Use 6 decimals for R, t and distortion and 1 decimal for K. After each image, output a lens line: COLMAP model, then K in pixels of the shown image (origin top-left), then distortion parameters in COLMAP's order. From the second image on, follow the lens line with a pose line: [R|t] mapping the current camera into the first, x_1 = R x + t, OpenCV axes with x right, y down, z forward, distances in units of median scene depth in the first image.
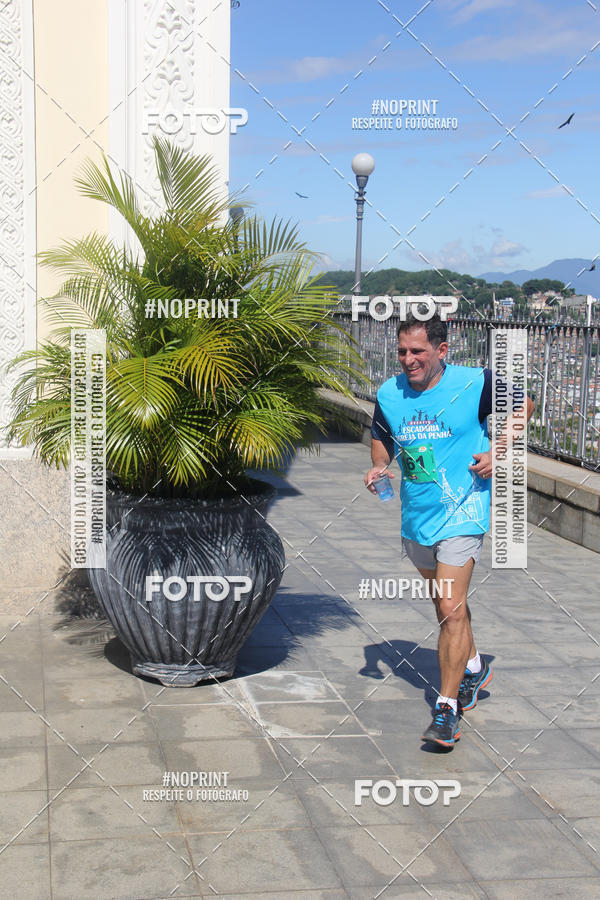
lens RADIAL K [[1310.0, 0, 296.3], [0, 1310.0, 469.0], [0, 0, 1]] dist [0.069992, 0.503661]
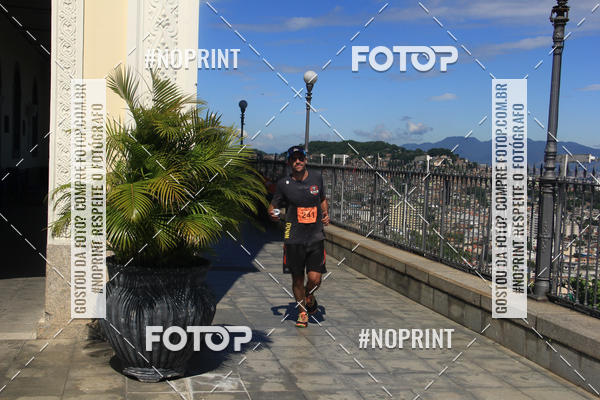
lens RADIAL K [[795.4, 0, 299.7], [0, 795.4, 202.7], [0, 0, 1]] dist [0.024880, 0.429283]
pose [[0.999852, 0.015843, 0.006699, 0.087883], [-0.015319, 0.997279, -0.072108, 0.009527], [-0.007823, 0.071994, 0.997374, -0.024019]]
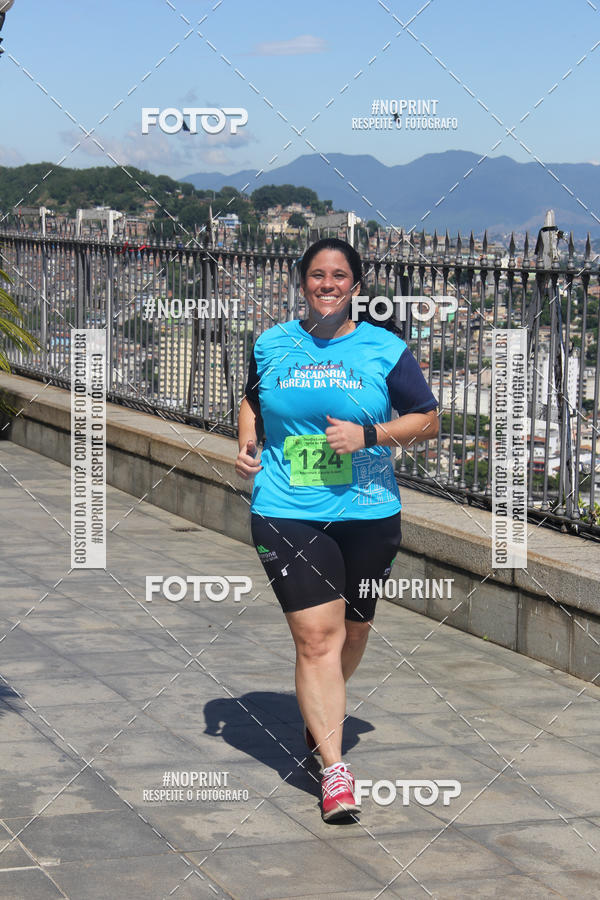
lens RADIAL K [[2092.9, 0, 297.3], [0, 2092.9, 485.6], [0, 0, 1]] dist [0.439851, 0.290653]
pose [[0.982016, -0.019572, 0.187781, -0.014874], [0.019769, 0.999804, 0.000825, 0.009471], [-0.187761, 0.002902, 0.982211, -0.080530]]
